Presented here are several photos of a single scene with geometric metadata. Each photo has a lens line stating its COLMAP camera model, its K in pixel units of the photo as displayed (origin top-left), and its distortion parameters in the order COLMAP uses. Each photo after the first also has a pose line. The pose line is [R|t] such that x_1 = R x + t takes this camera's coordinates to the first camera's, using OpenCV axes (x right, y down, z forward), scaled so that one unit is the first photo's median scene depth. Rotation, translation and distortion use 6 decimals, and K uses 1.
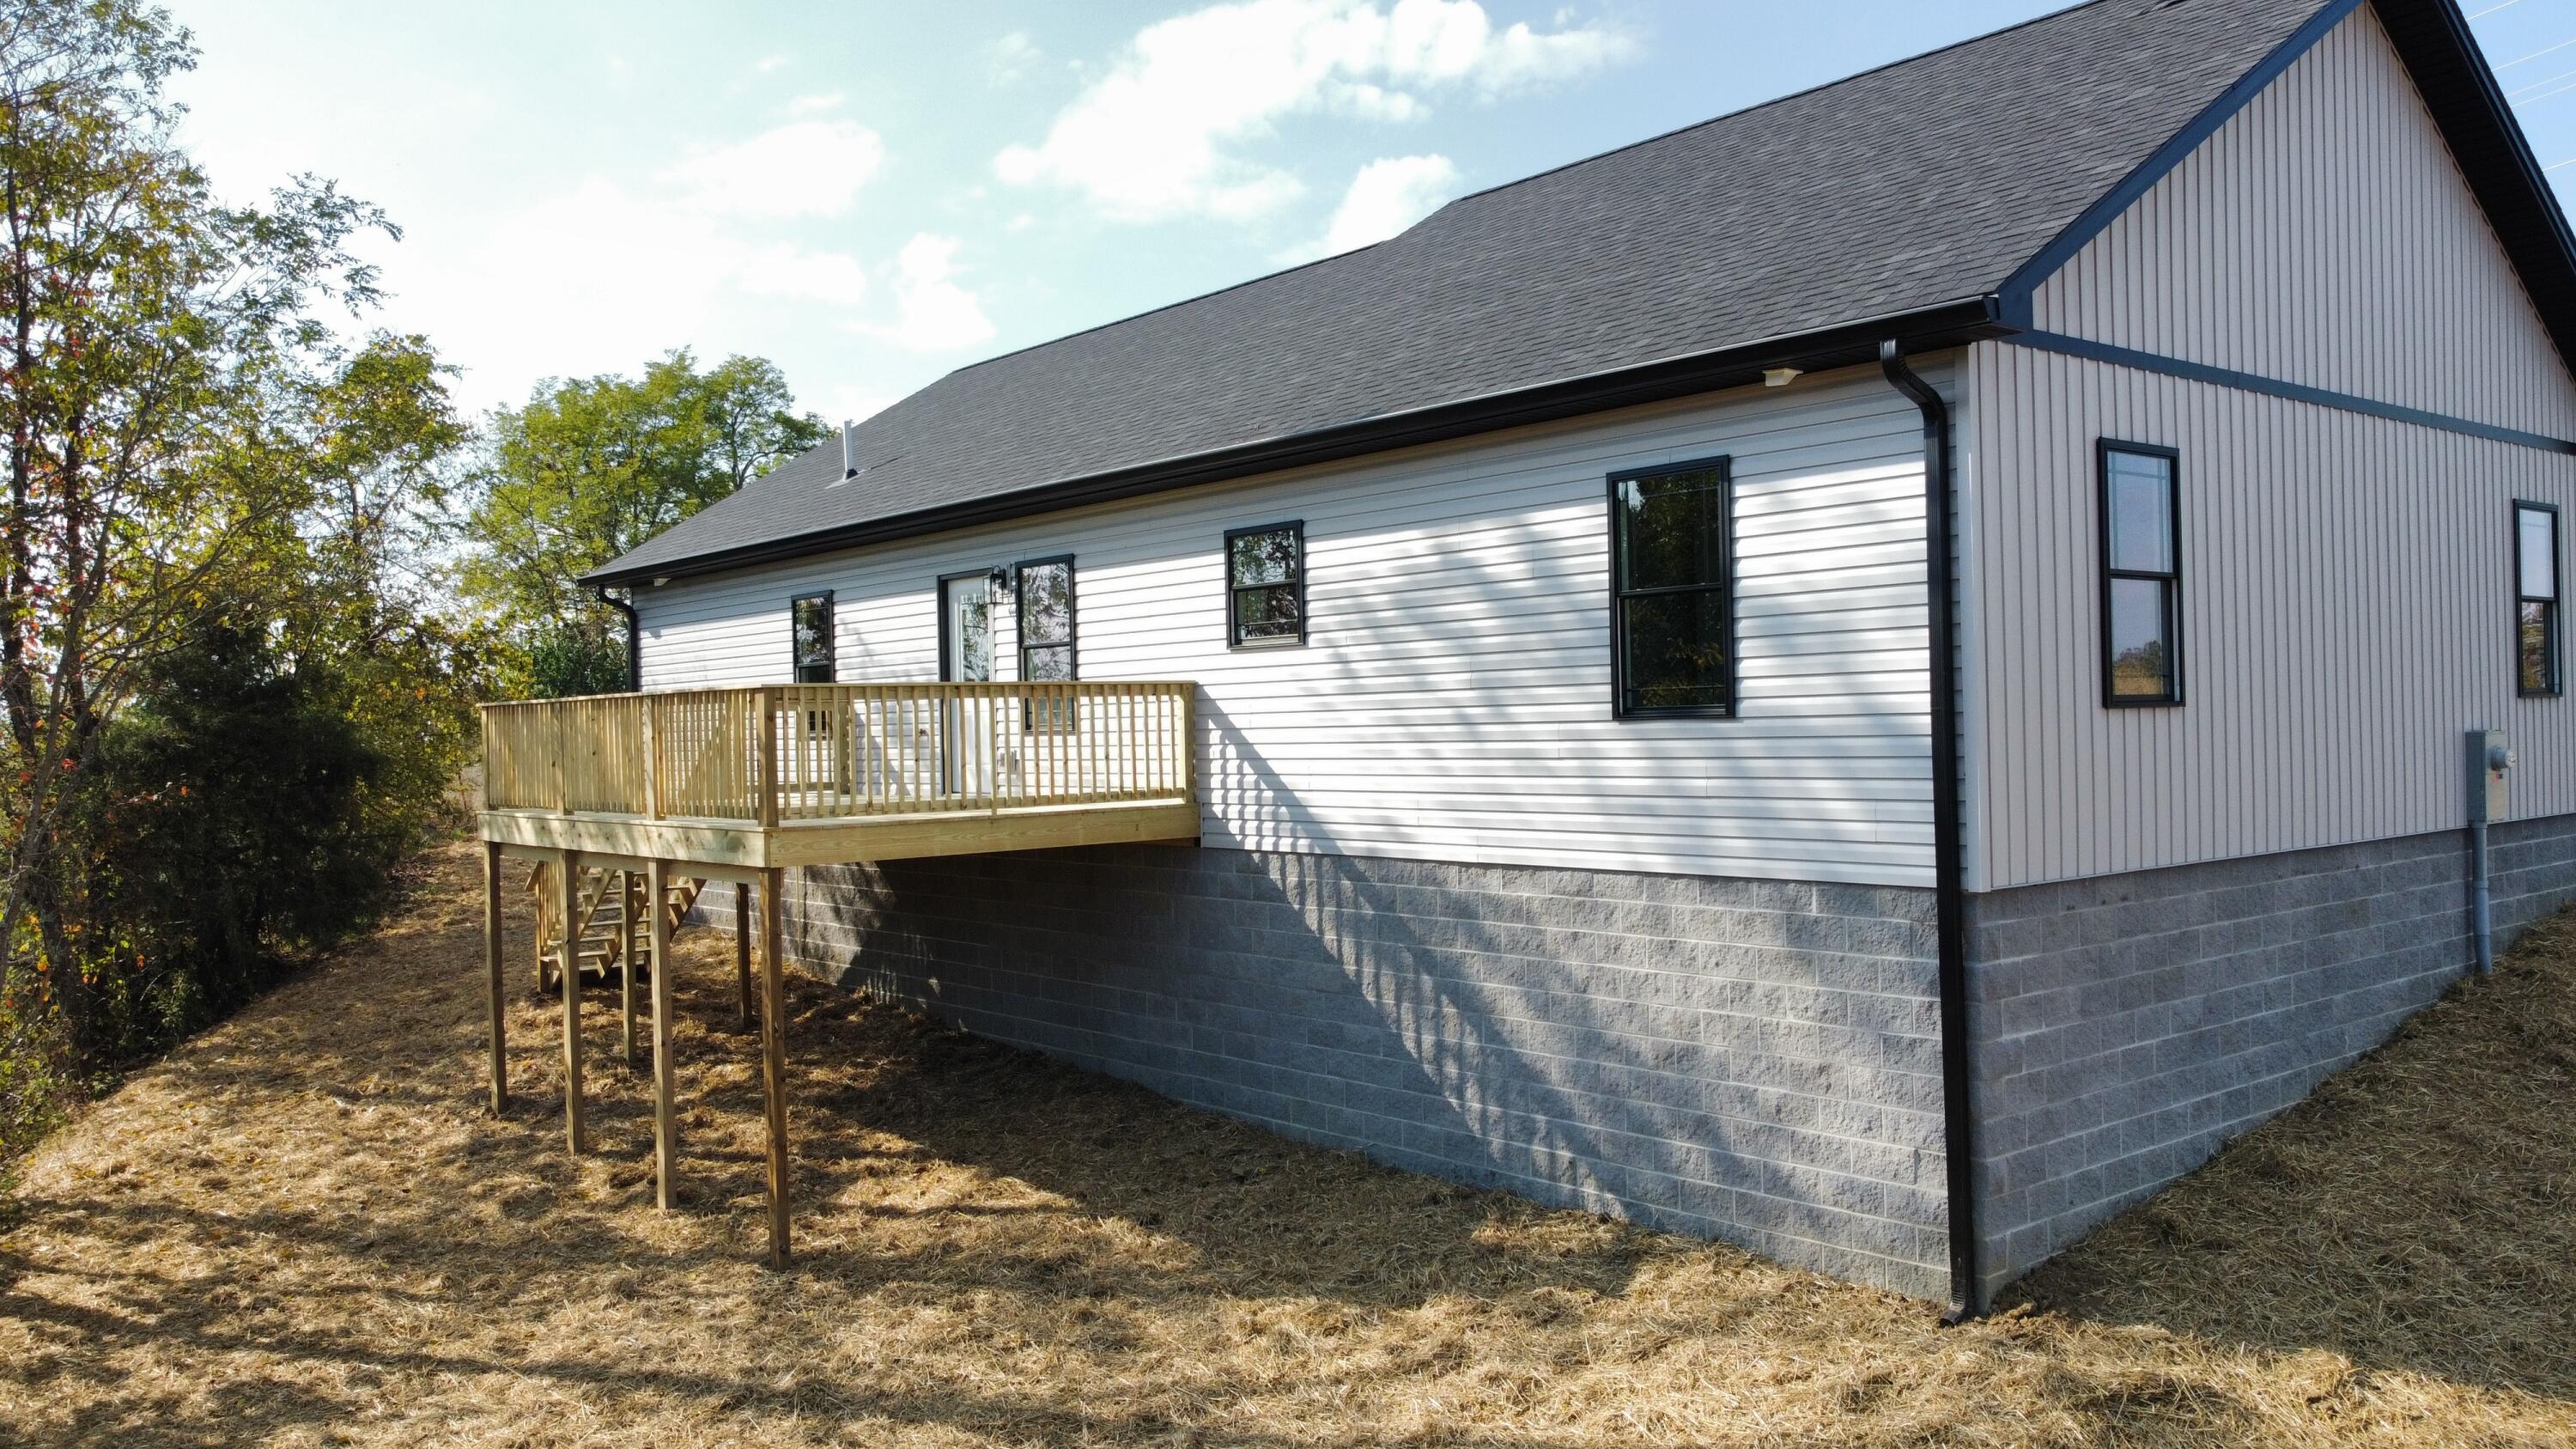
lens RADIAL K [[1985.9, 0, 1288.5], [0, 1985.9, 630.1], [0, 0, 1]] dist [-0.021056, -0.002604]
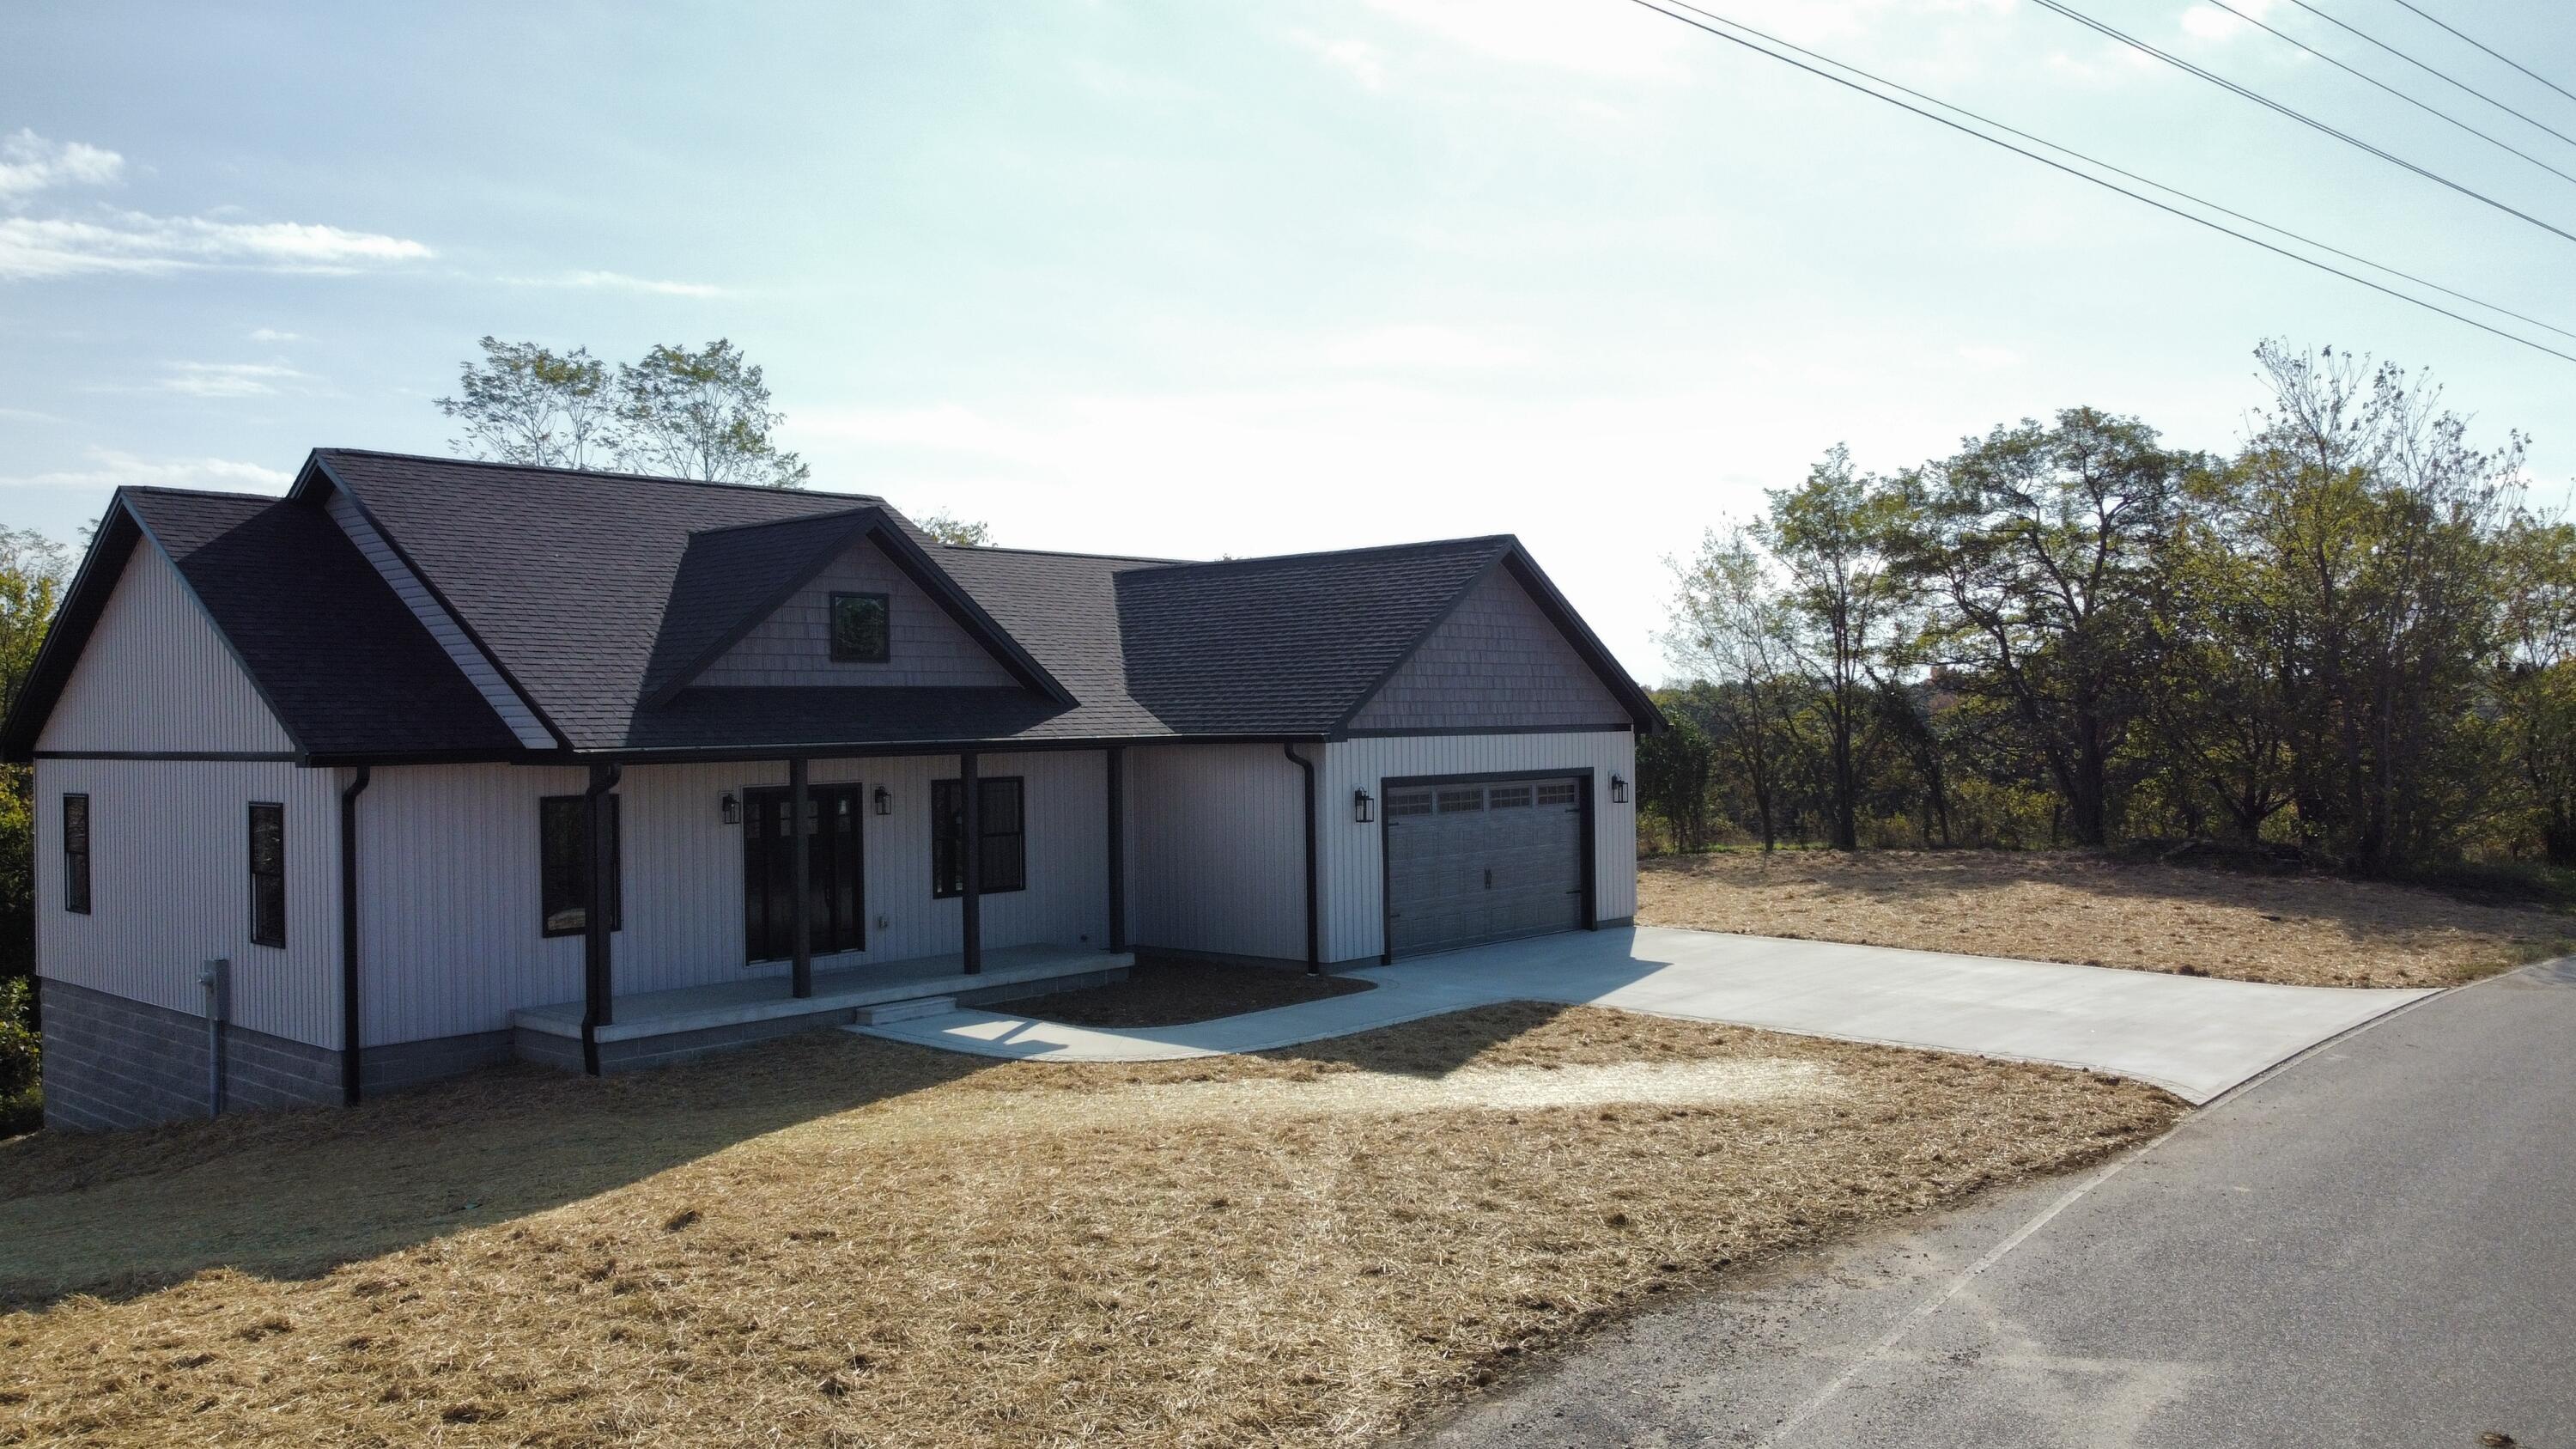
lens RADIAL K [[1937.7, 0, 1301.0], [0, 1937.7, 754.9], [0, 0, 1]] dist [0.030123, -0.002347]
pose [[0.154800, 0.043531, -0.986986, 2.136977], [0.059160, 0.996828, 0.053244, -0.133768], [0.986173, -0.066633, 0.151733, 1.545258]]
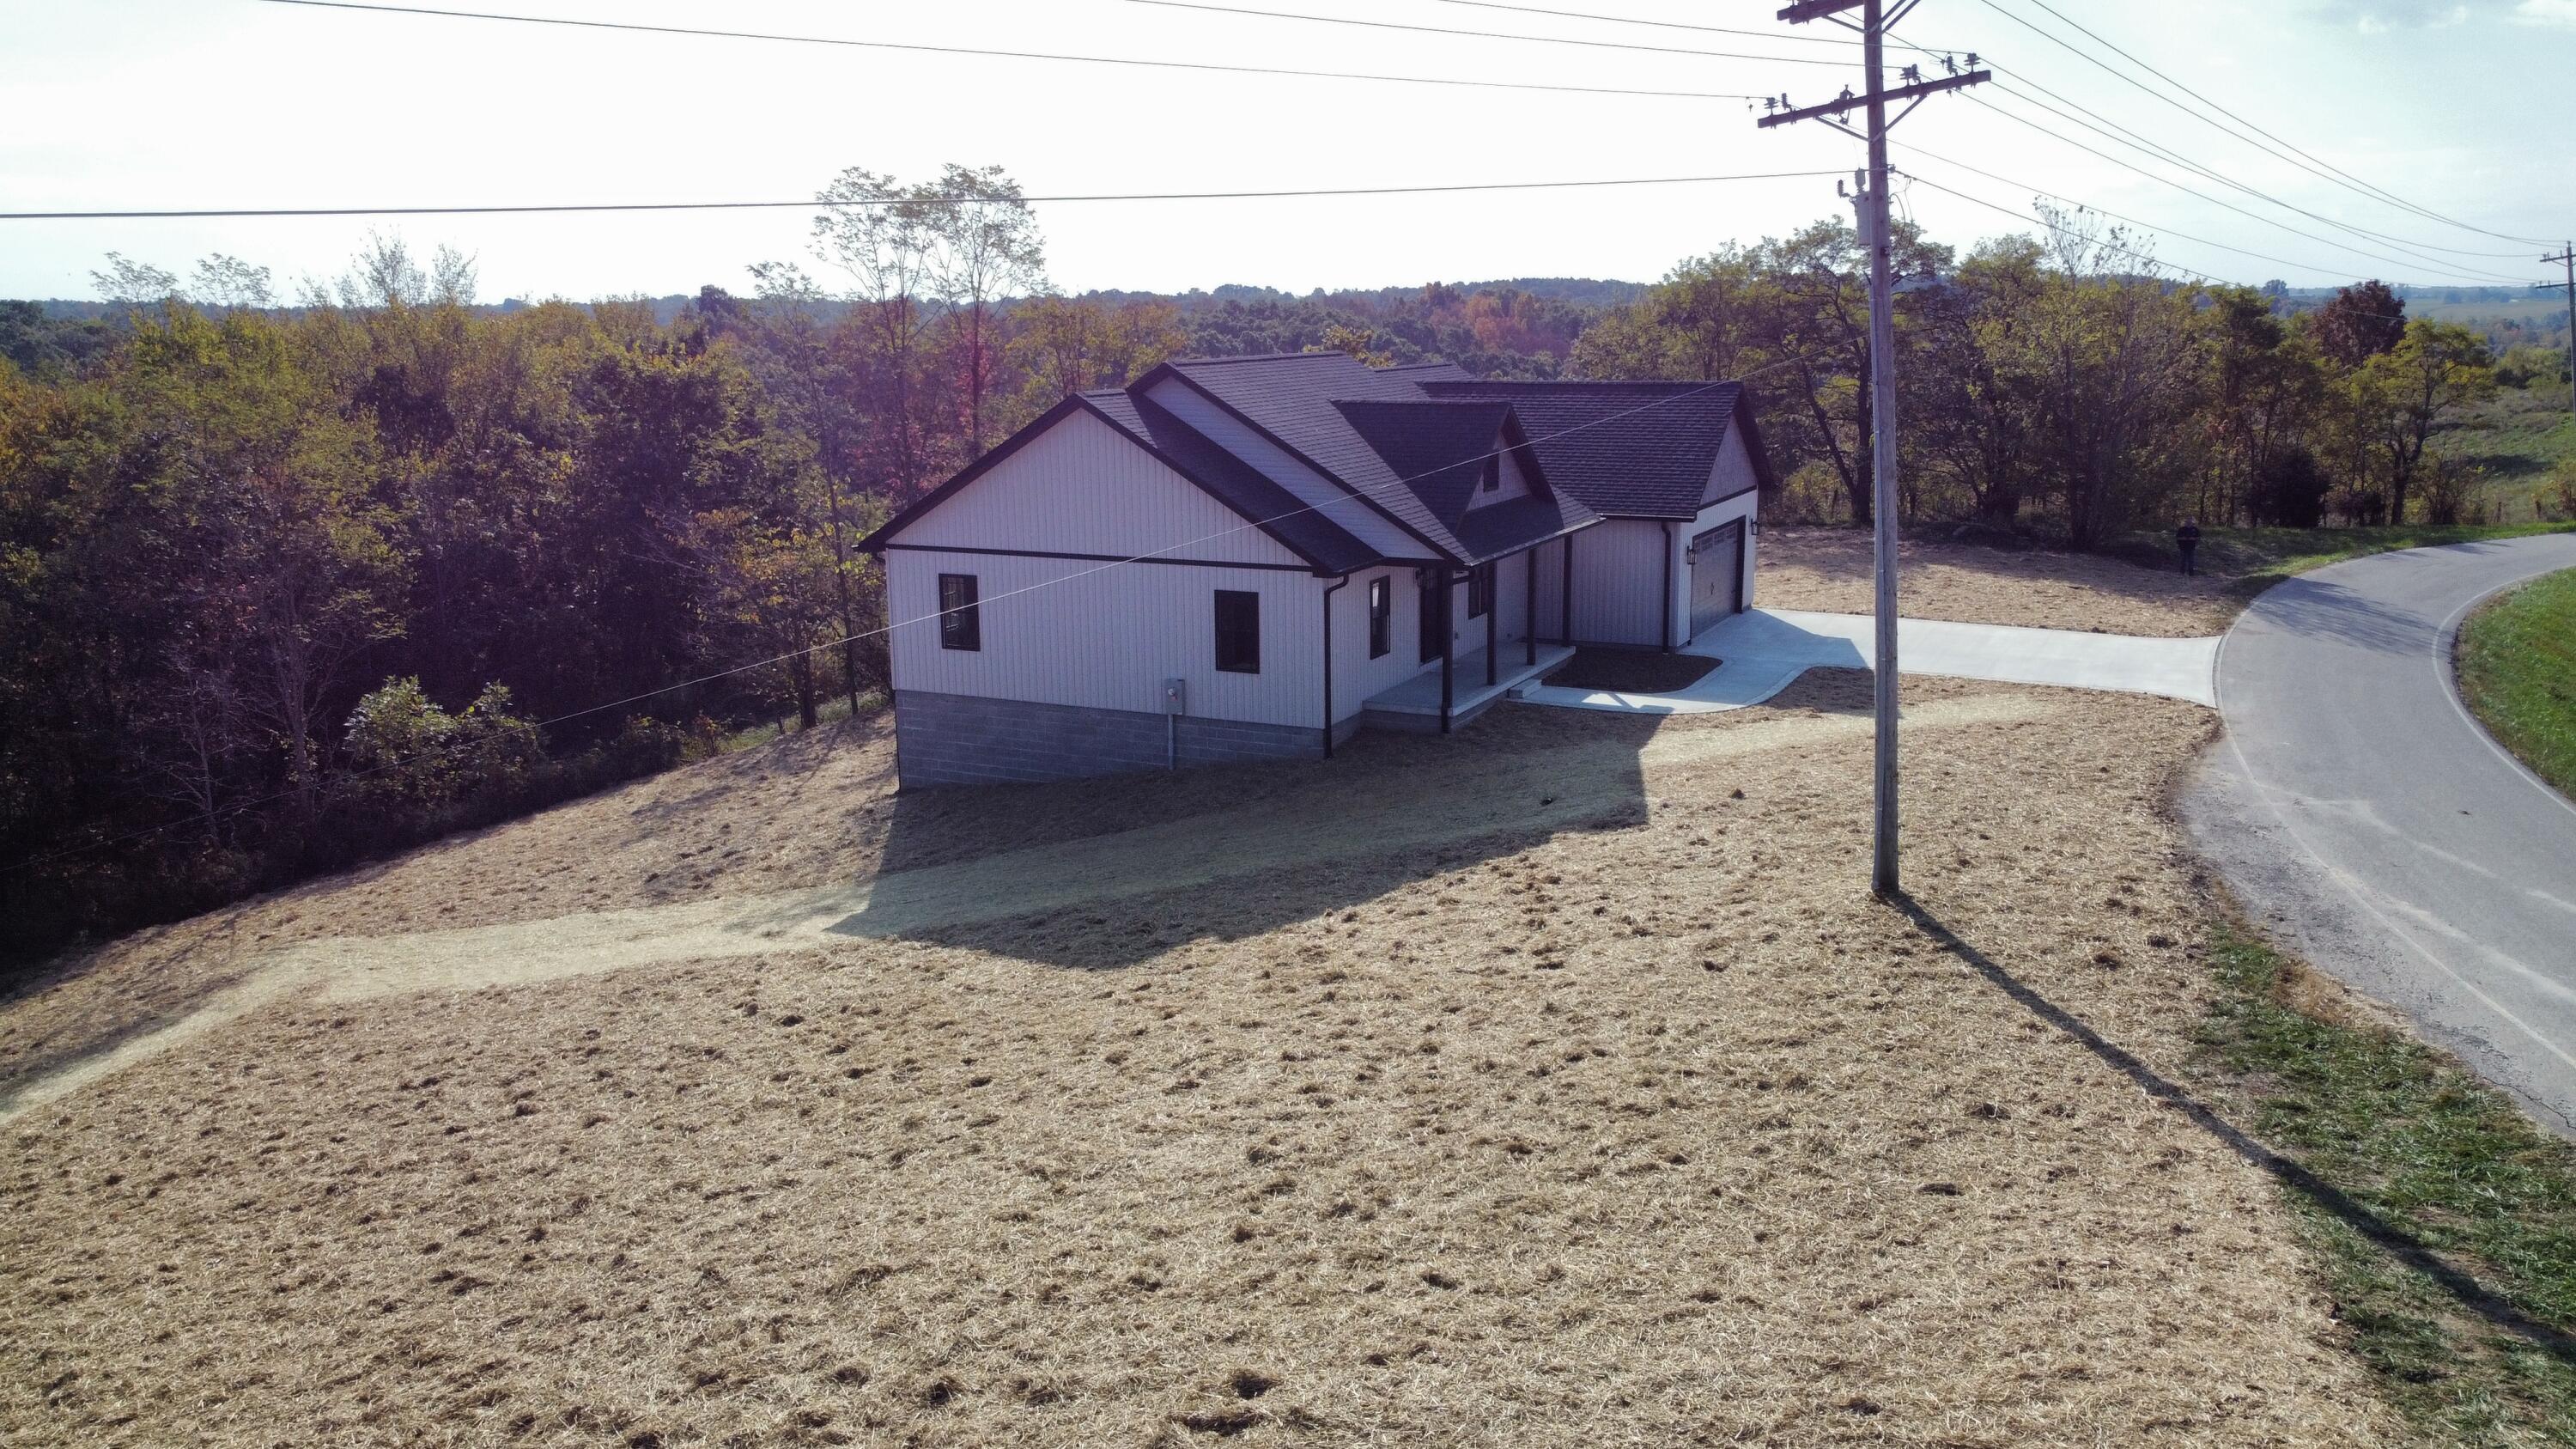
lens RADIAL K [[1971.2, 0, 1278.6], [0, 1971.2, 655.9], [0, 0, 1]] dist [-0.003350, 0.000477]
pose [[0.409697, 0.177748, -0.894737, 2.880942], [0.047305, 0.975373, 0.215428, -0.515806], [0.910994, -0.130585, 0.391199, 0.104762]]
